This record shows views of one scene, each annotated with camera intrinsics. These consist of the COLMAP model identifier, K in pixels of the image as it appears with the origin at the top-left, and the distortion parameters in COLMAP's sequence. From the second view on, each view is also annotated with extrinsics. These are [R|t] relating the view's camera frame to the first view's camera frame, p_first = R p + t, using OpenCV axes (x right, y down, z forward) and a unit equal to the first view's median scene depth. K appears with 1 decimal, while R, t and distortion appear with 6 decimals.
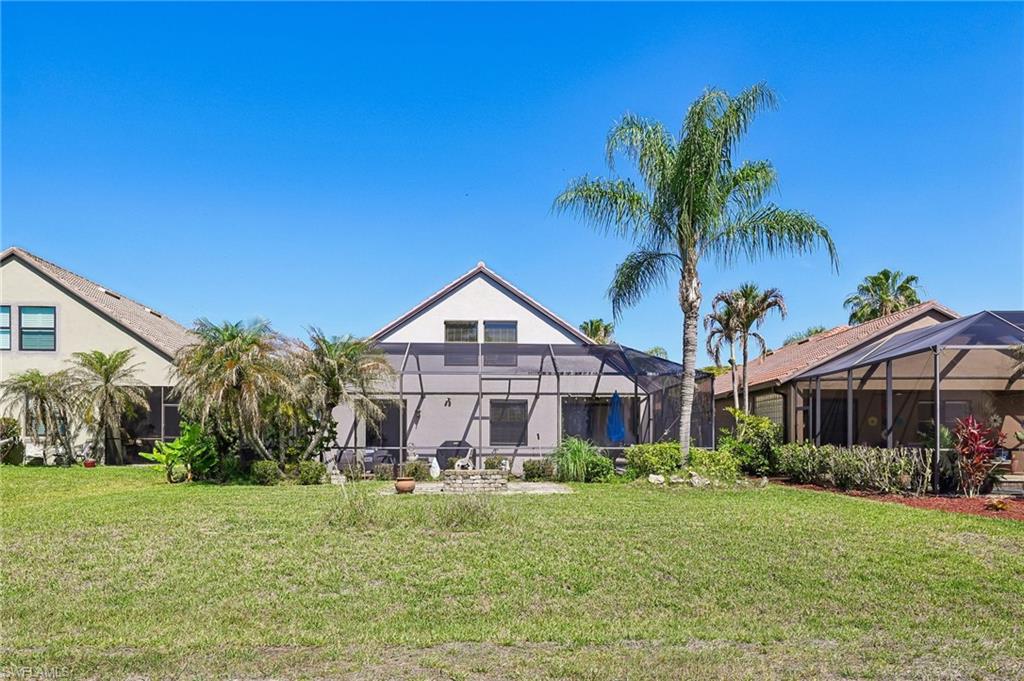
lens RADIAL K [[636.2, 0, 469.9], [0, 636.2, 343.9], [0, 0, 1]] dist [-0.000841, -0.000393]
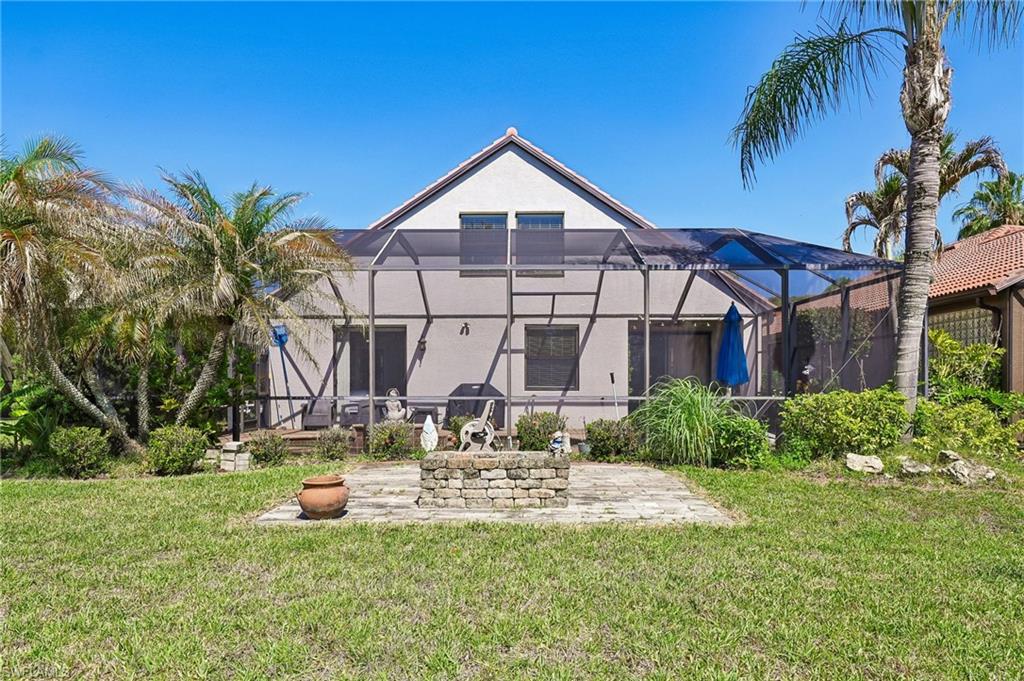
lens RADIAL K [[616.1, 0, 497.0], [0, 616.1, 315.4], [0, 0, 1]] dist [0.001561, -0.000345]
pose [[0.999929, -0.003632, -0.011343, 0.009037], [0.004146, 0.998949, 0.045639, 0.047810], [0.011166, -0.045682, 0.998894, 0.336130]]
